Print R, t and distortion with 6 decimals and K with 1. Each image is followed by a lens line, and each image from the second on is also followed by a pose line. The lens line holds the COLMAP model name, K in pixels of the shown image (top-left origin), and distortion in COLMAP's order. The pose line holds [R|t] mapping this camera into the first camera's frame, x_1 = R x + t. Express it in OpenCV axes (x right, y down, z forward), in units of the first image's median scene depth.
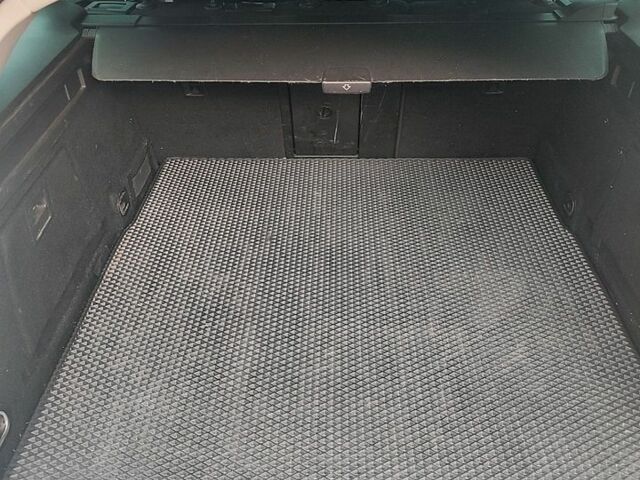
lens RADIAL K [[600.4, 0, 320.0], [0, 600.4, 240.0], [0, 0, 1]] dist [0.013210, -0.022703]
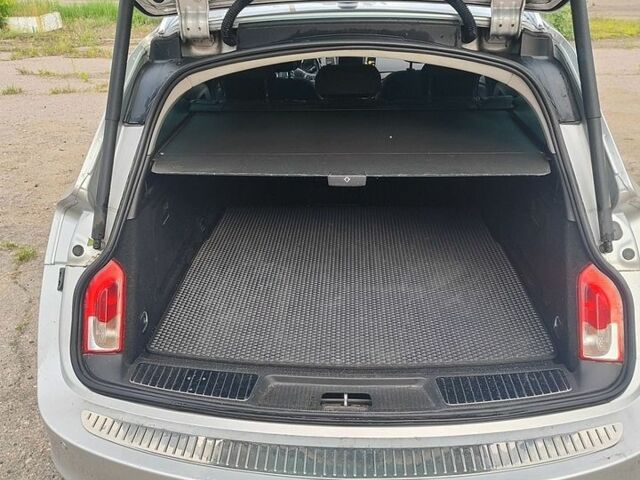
lens RADIAL K [[600.4, 0, 320.0], [0, 600.4, 240.0], [0, 0, 1]] dist [0.013210, -0.022703]
pose [[0.999890, -0.013796, -0.005475, -0.017752], [0.012334, 0.977488, -0.210629, 0.313450], [0.008258, 0.210538, 0.977551, -0.502756]]
